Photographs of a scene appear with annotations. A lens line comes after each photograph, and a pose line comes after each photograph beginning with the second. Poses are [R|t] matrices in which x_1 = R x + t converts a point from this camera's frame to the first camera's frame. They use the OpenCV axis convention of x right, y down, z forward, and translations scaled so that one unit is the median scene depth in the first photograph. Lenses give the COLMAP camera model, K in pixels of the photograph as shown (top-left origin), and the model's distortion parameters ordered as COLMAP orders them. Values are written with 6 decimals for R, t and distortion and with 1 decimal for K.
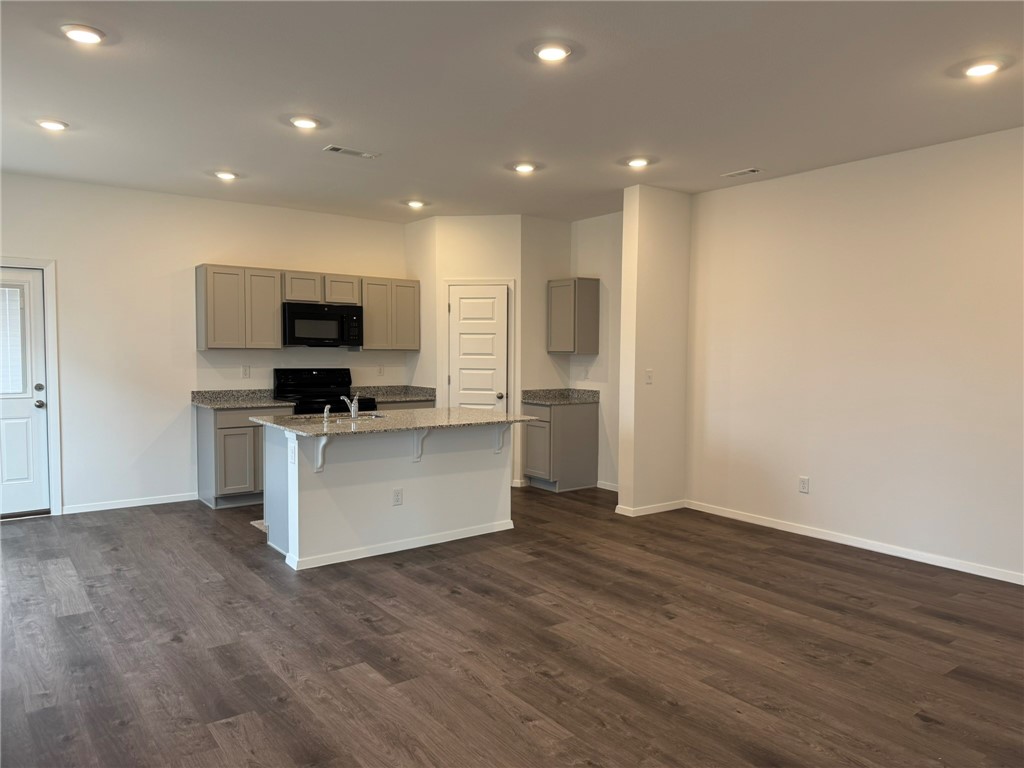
lens RADIAL K [[719.8, 0, 521.1], [0, 719.8, 393.8], [0, 0, 1]] dist [0.133785, -0.153819]
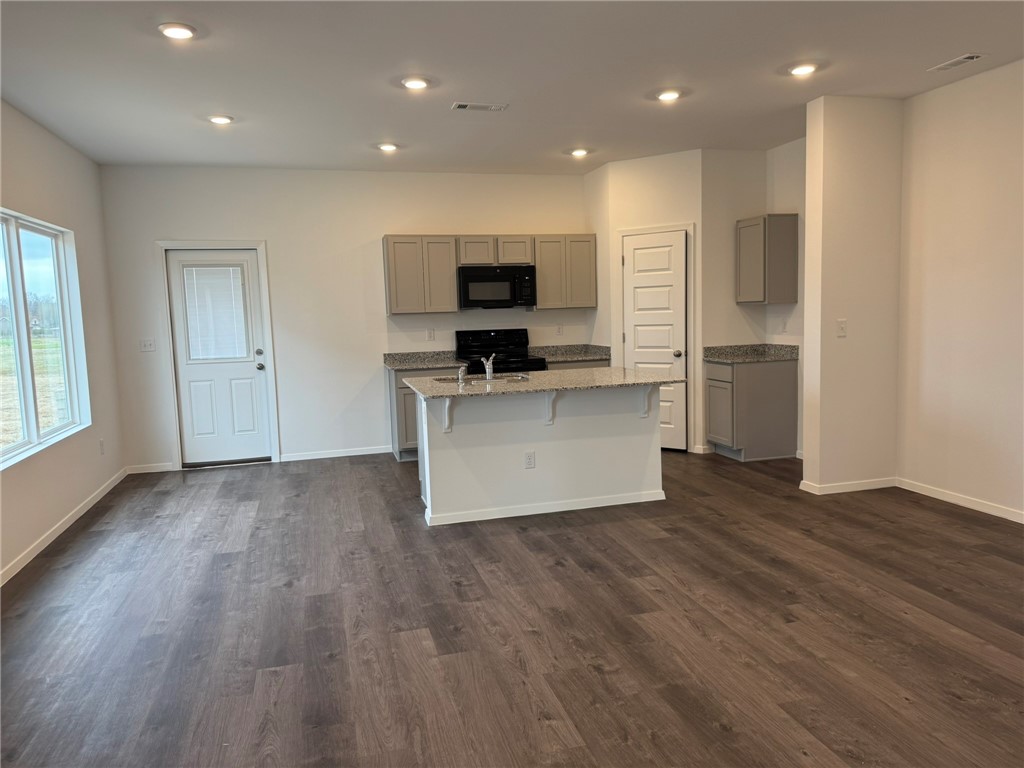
lens RADIAL K [[720.6, 0, 512.0], [0, 720.6, 384.0], [0, 0, 1]] dist [0.201626, -0.343329]
pose [[0.929218, 0.001431, -0.369530, 0.144512], [0.015847, 0.998918, 0.043718, -0.003000], [0.369193, -0.046479, 0.928190, 0.074909]]
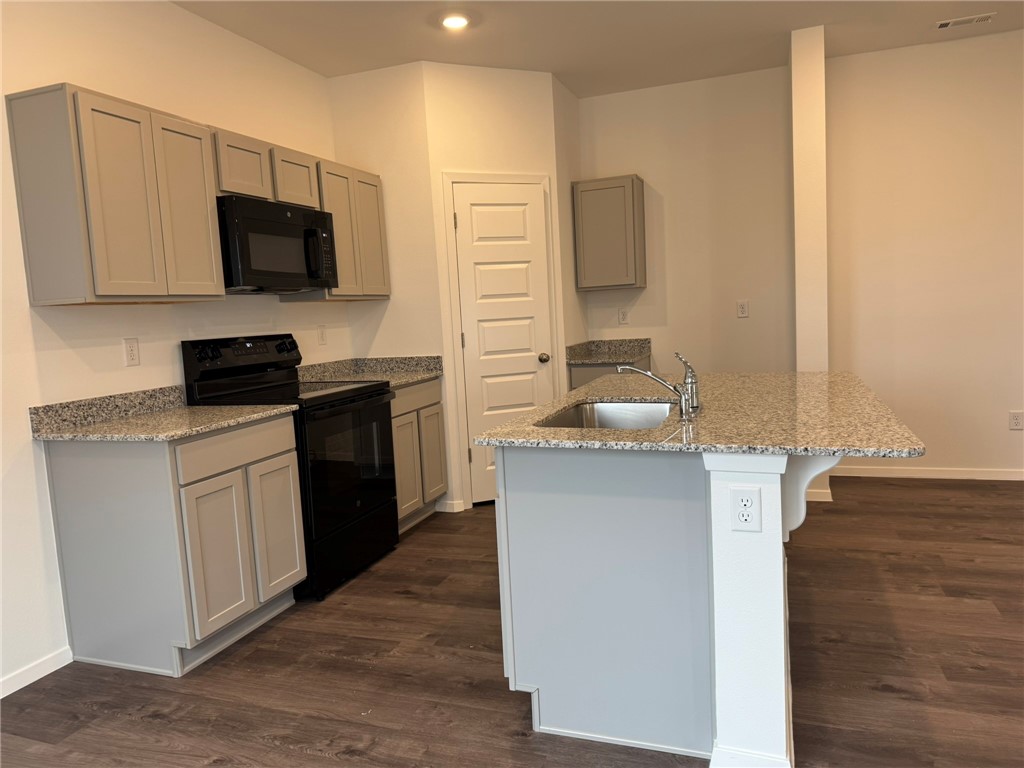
lens RADIAL K [[720.4, 0, 512.0], [0, 720.4, 384.0], [0, 0, 1]] dist [0.054422, -0.068264]
pose [[0.835027, -0.109954, 0.539110, -0.499275], [0.094160, 0.993931, 0.056873, -0.016473], [-0.542092, 0.003272, 0.840313, 0.583885]]
